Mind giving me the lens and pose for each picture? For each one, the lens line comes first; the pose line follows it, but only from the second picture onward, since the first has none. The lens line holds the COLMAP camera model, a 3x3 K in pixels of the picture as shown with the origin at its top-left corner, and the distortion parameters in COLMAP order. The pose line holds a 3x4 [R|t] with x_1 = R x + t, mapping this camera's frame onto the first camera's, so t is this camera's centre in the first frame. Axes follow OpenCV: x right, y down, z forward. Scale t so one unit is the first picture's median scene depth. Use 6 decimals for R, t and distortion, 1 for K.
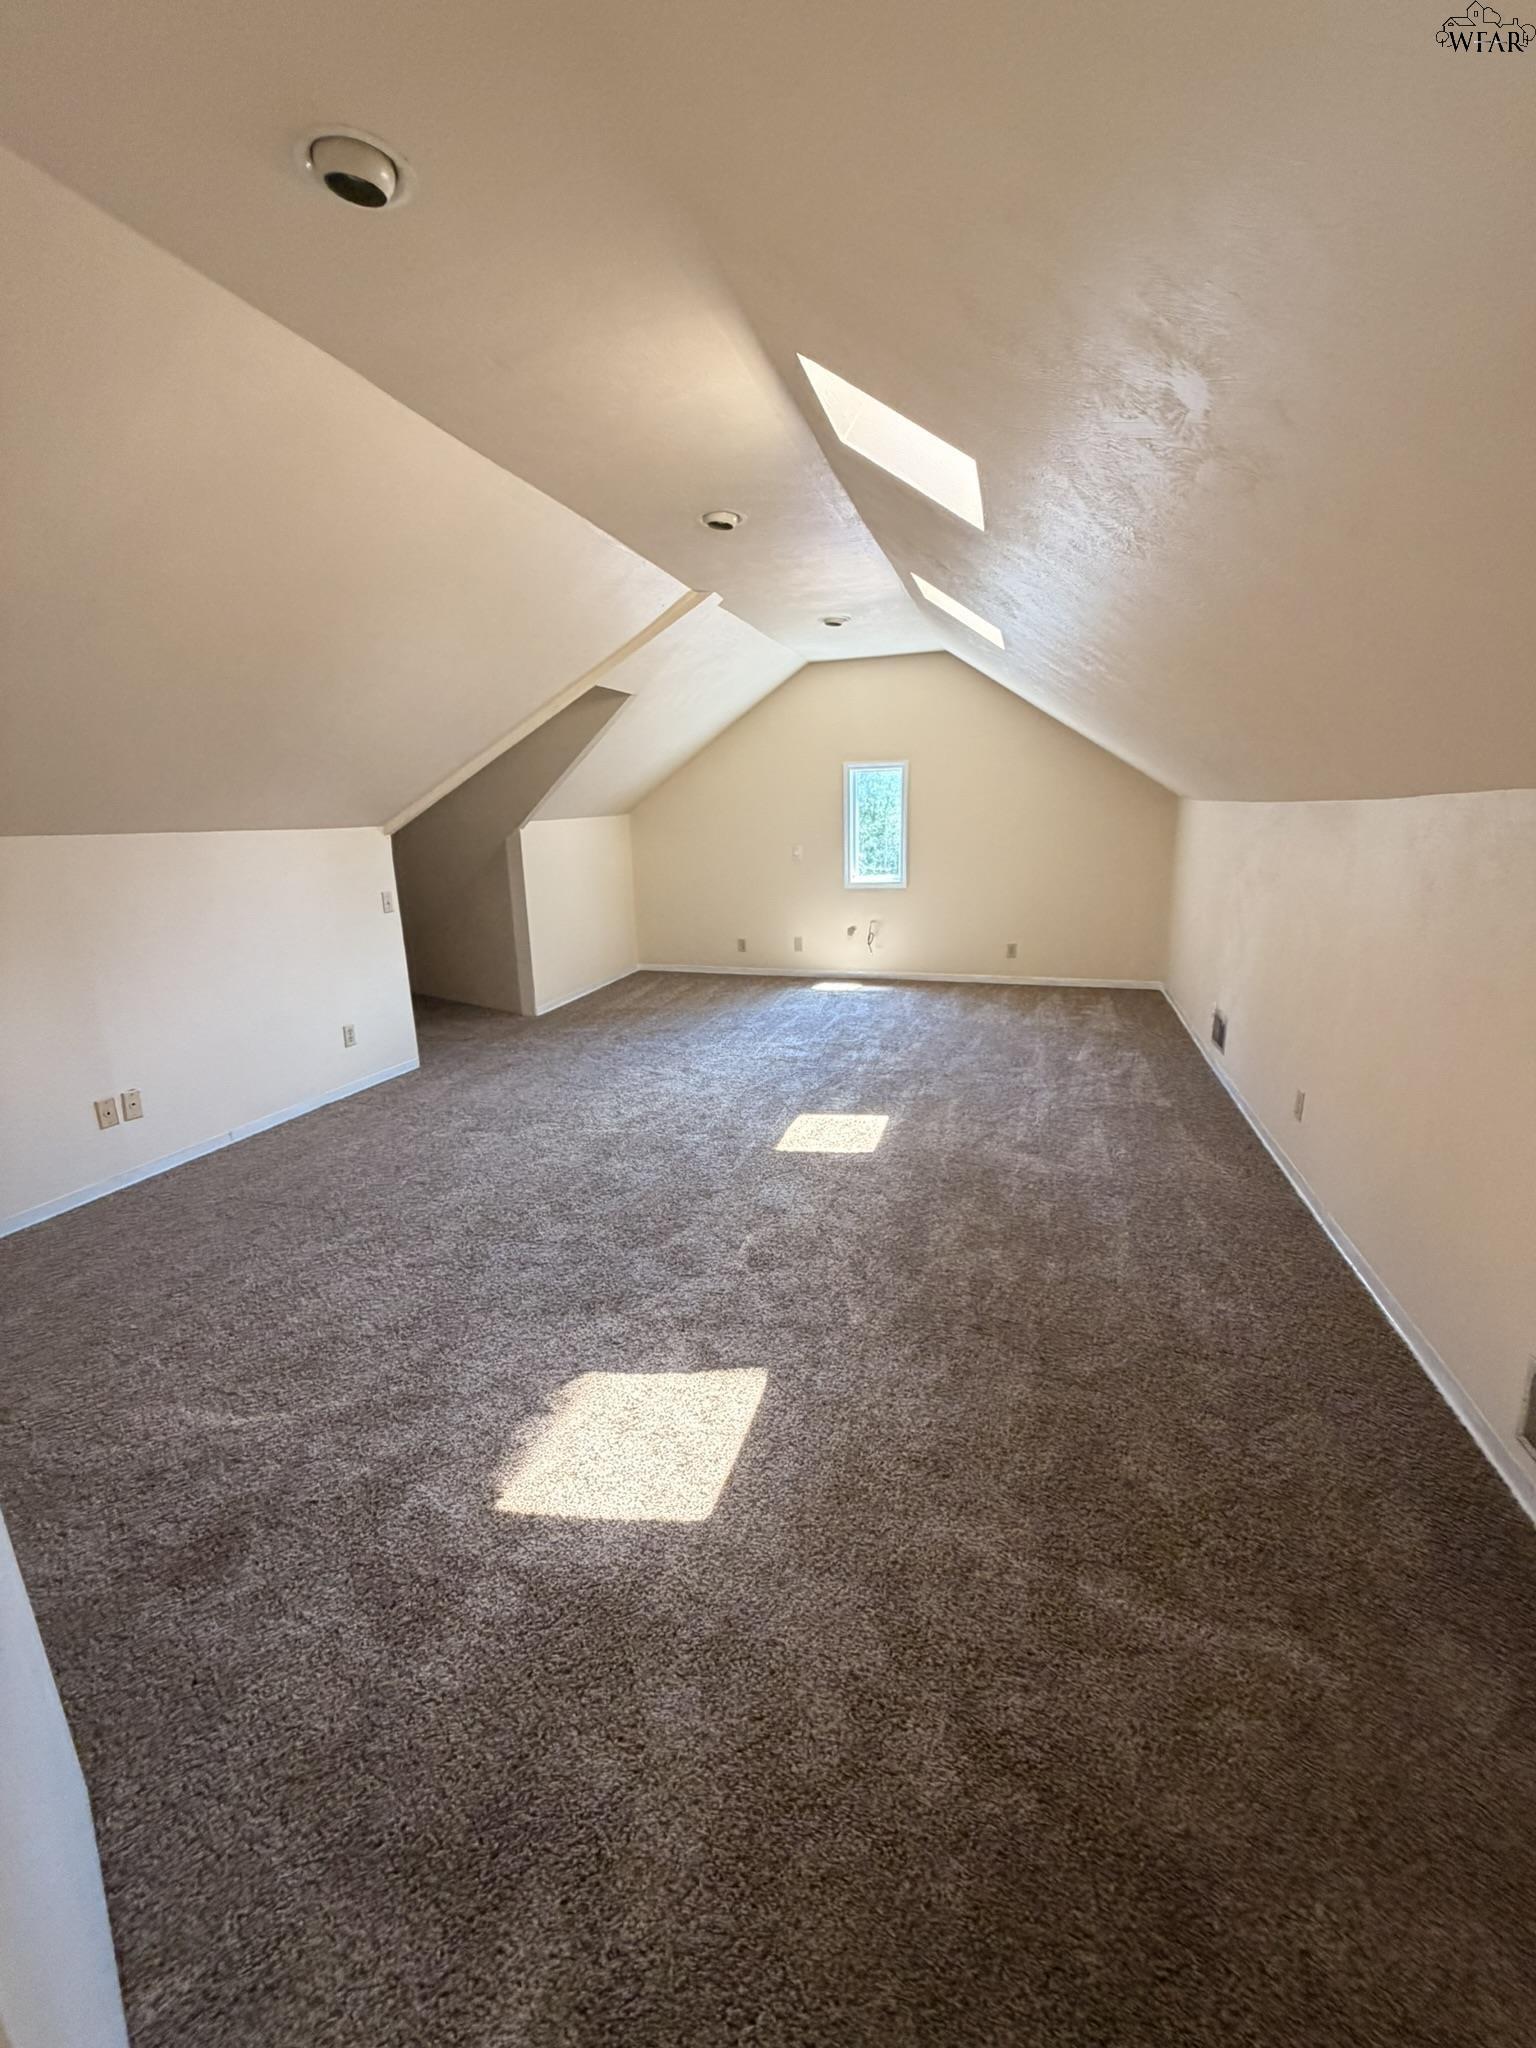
lens RADIAL K [[815.9, 0, 766.9], [0, 815.9, 1018.2], [0, 0, 1]] dist [-0.002588, 0.001224]
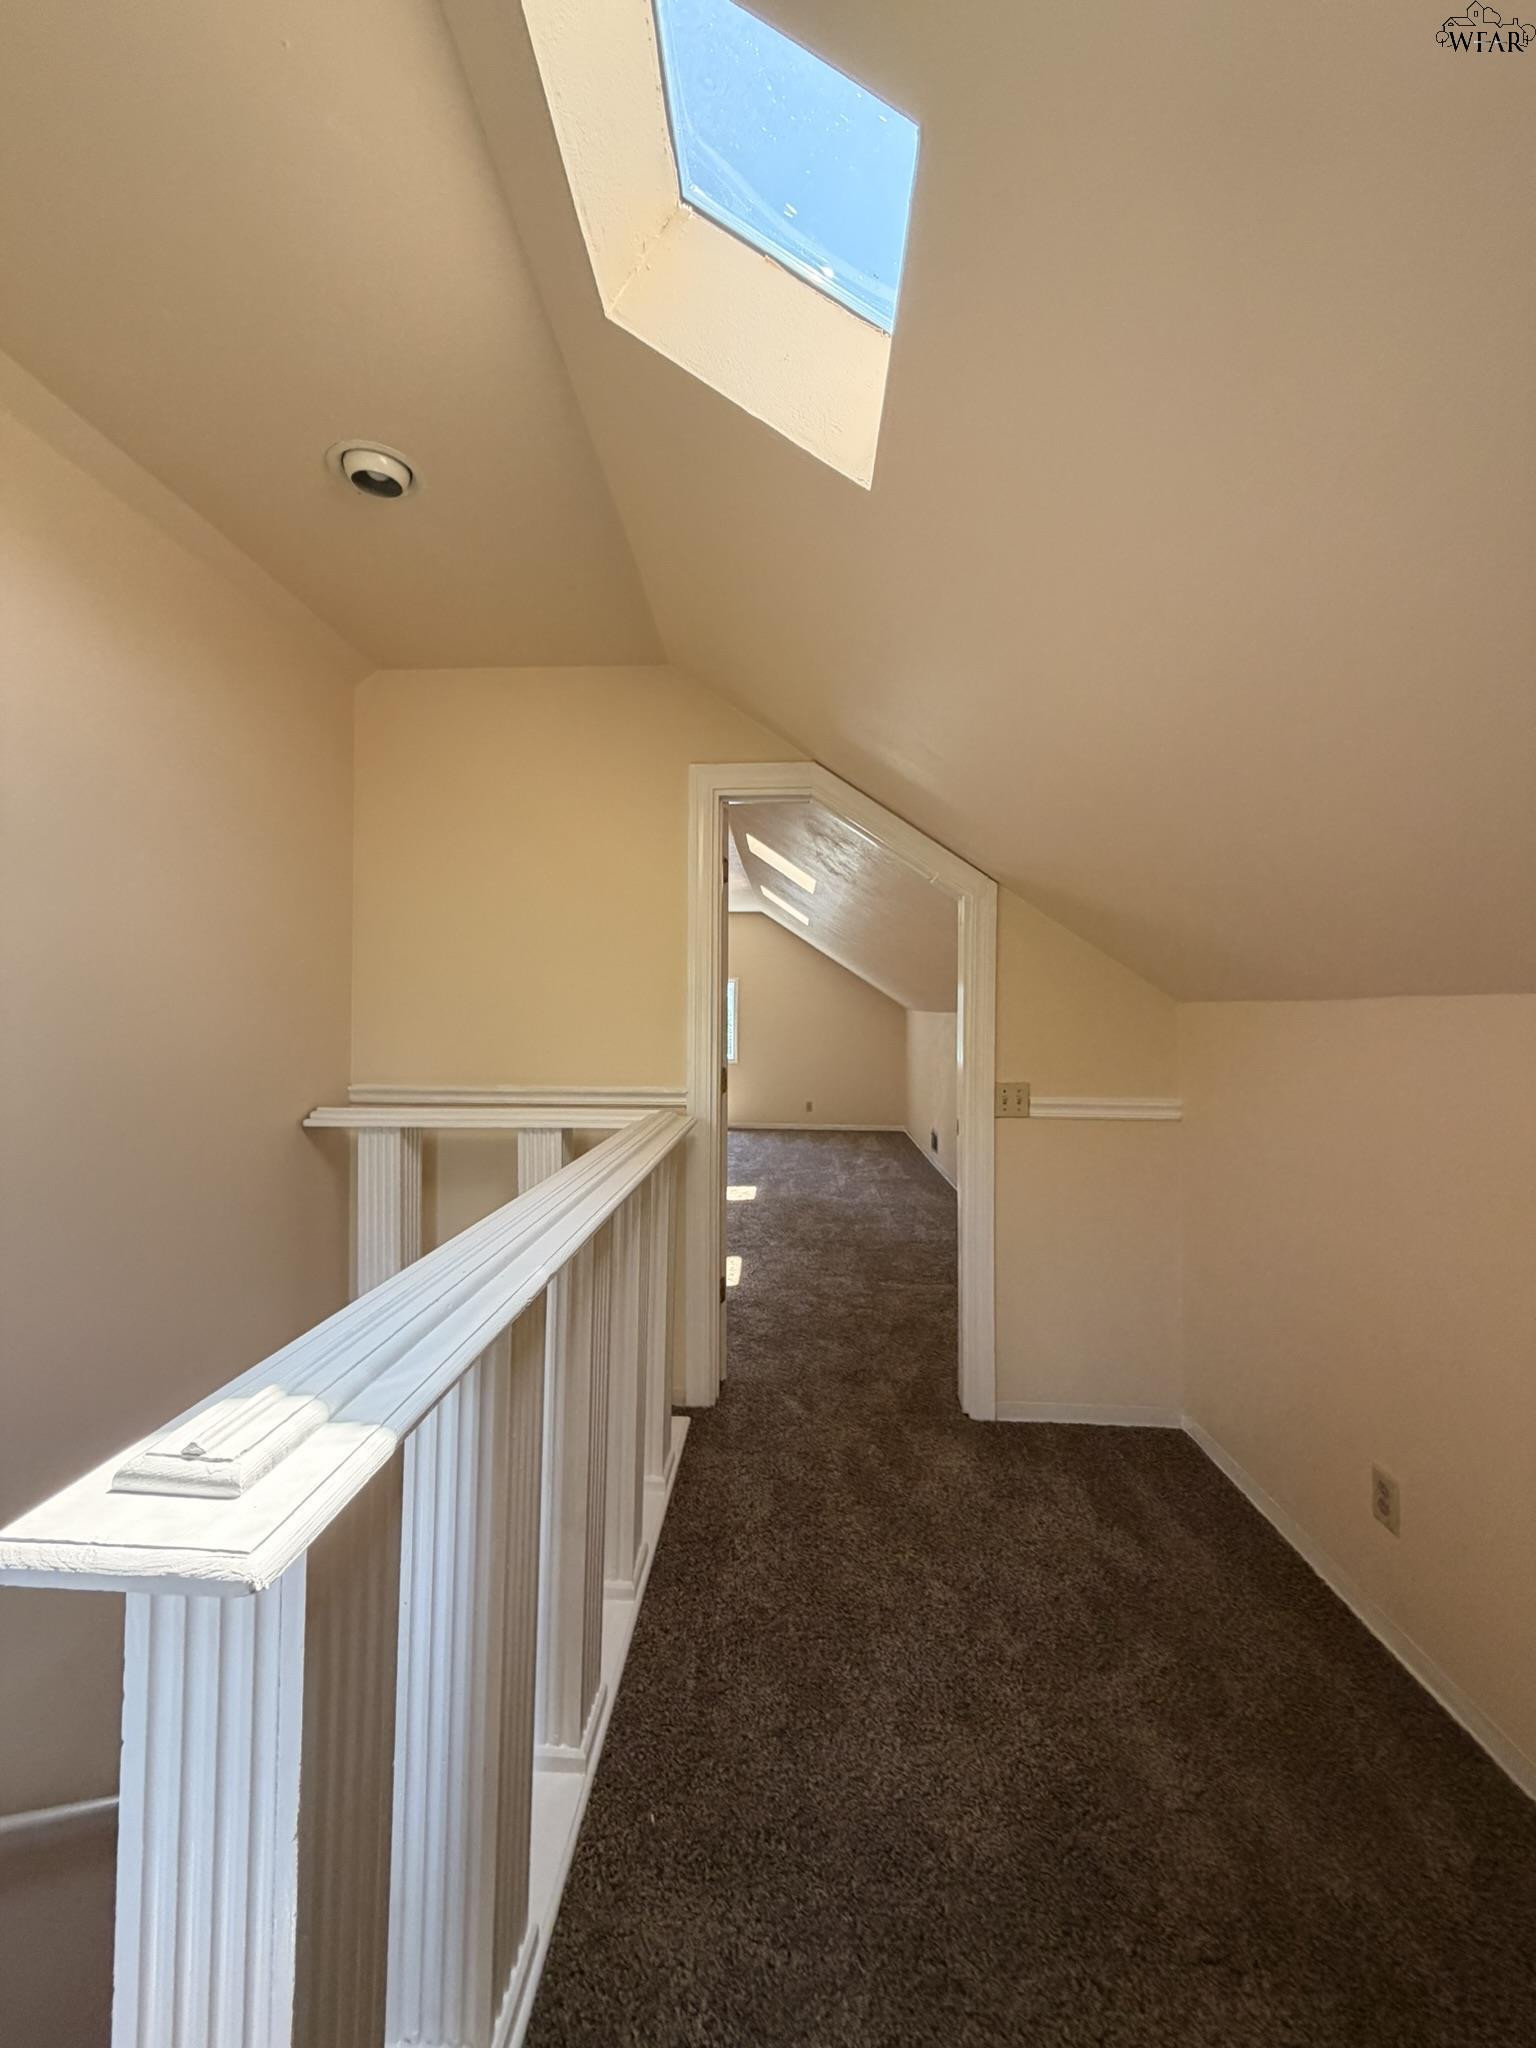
lens RADIAL K [[815.9, 0, 760.9], [0, 815.9, 1020.6], [0, 0, 1]] dist [-0.002588, 0.001224]
pose [[0.964410, 0.032200, 0.262445, -0.258782], [0.030958, 0.971979, -0.233019, 0.158593], [-0.262594, 0.232851, 0.936389, -0.576588]]
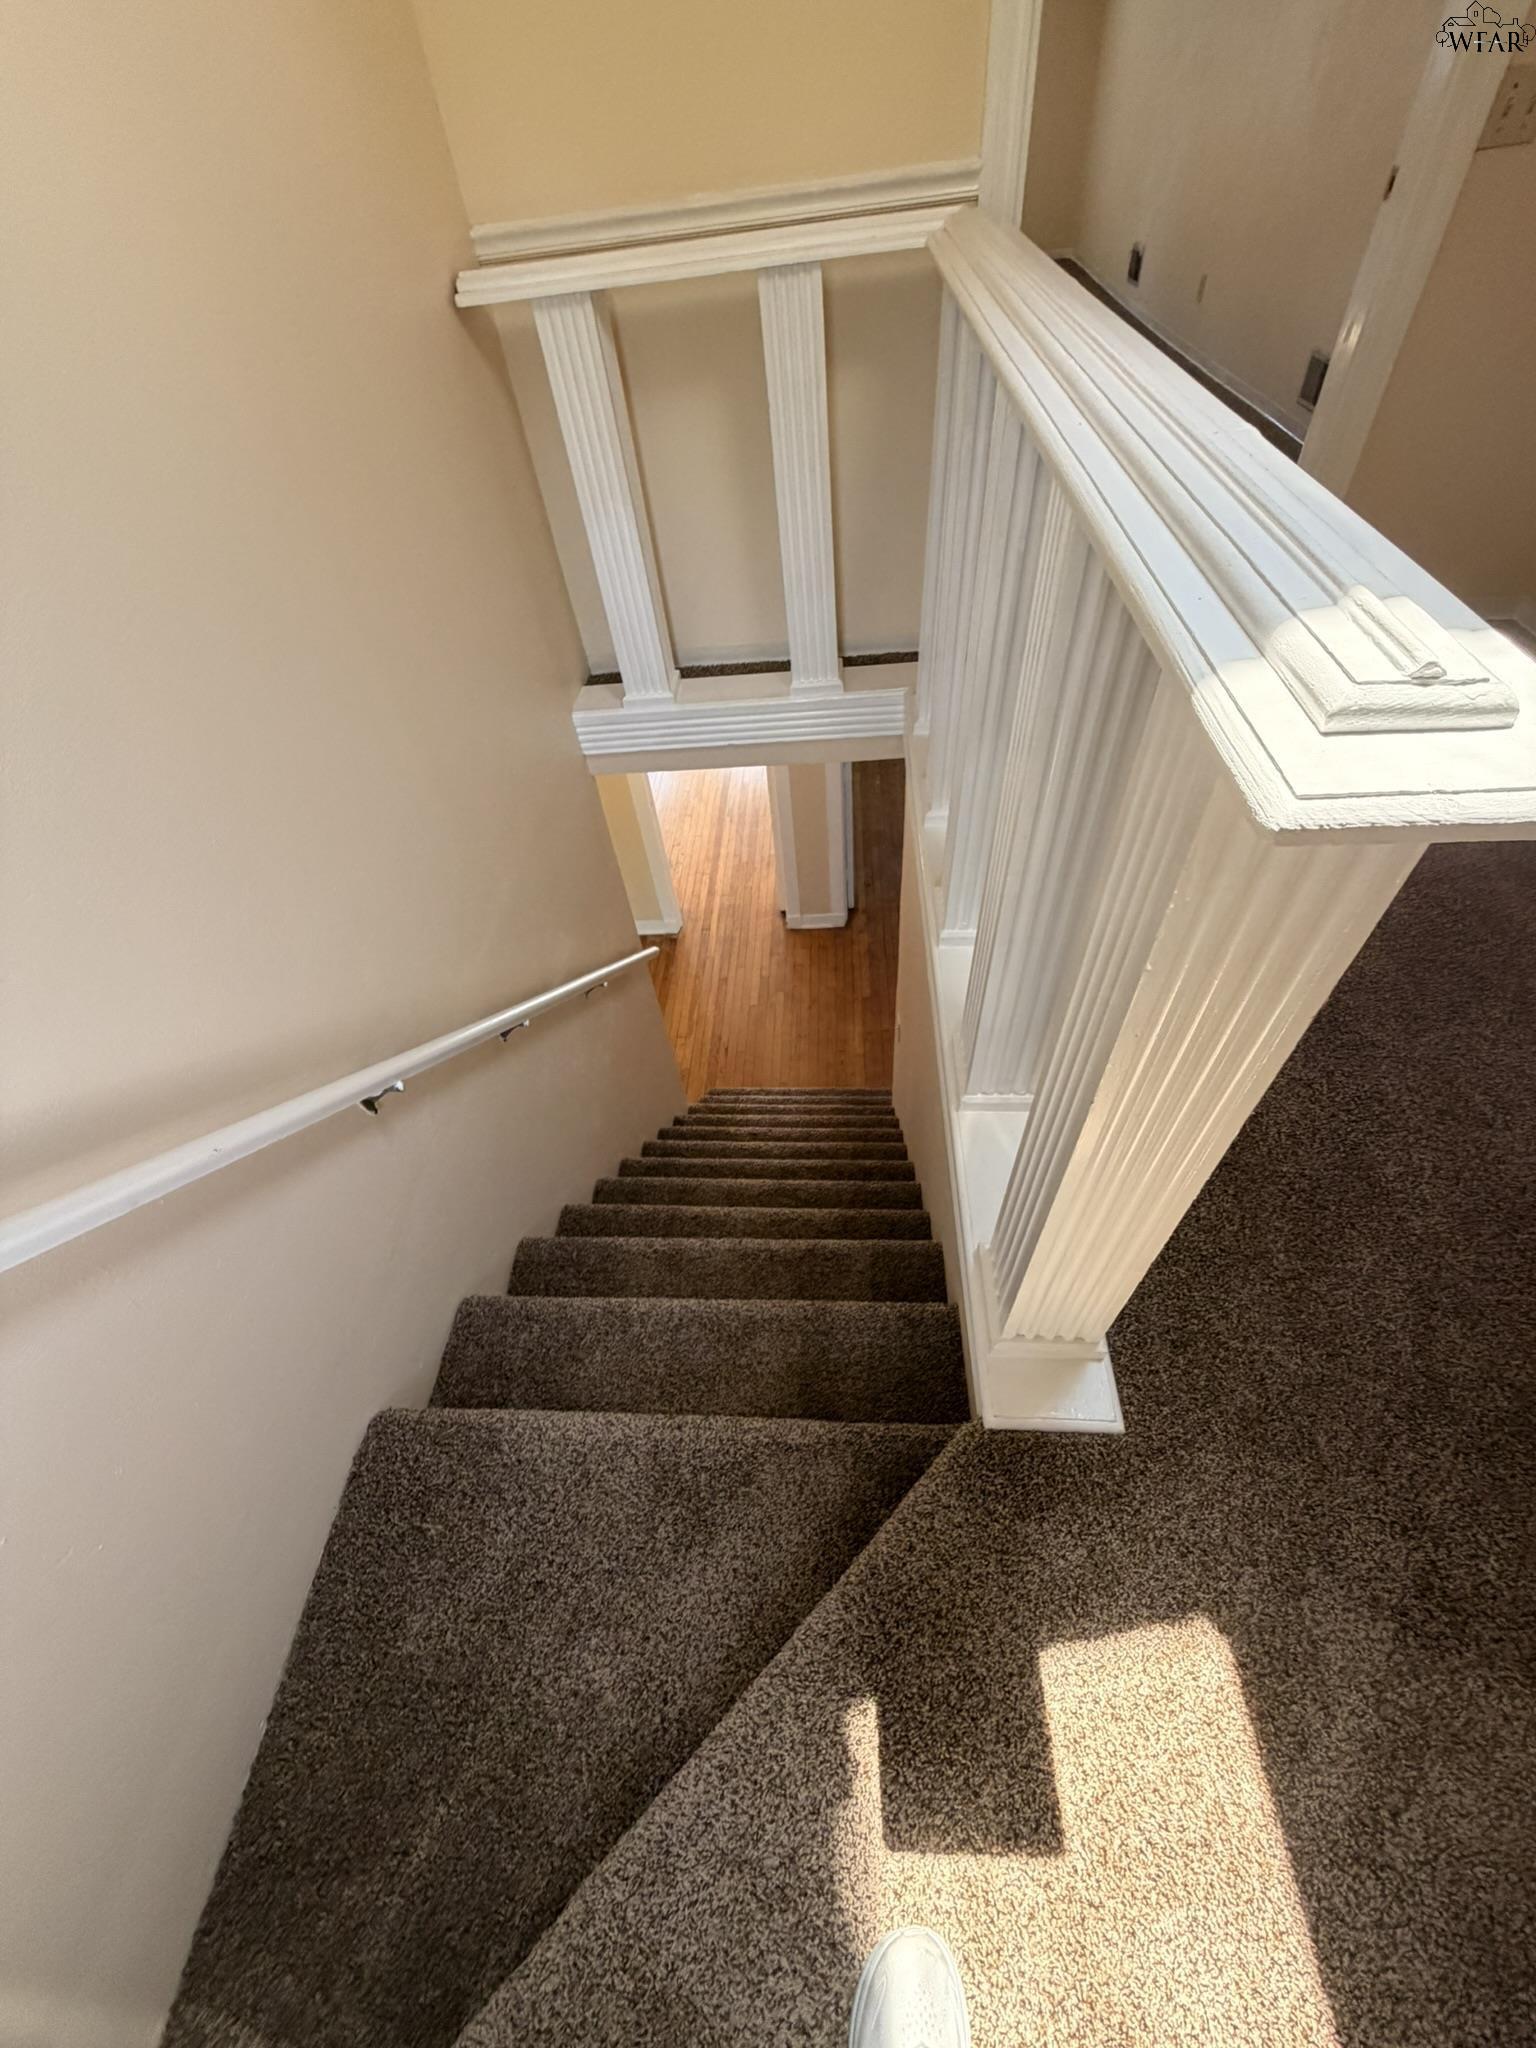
lens RADIAL K [[815.9, 0, 763.1], [0, 815.9, 1020.8], [0, 0, 1]] dist [-0.002588, 0.001224]
pose [[0.964744, -0.236487, 0.115512, -0.405646], [0.129608, 0.808868, 0.573528, 0.161603], [-0.229066, -0.538336, 0.811001, -0.491356]]
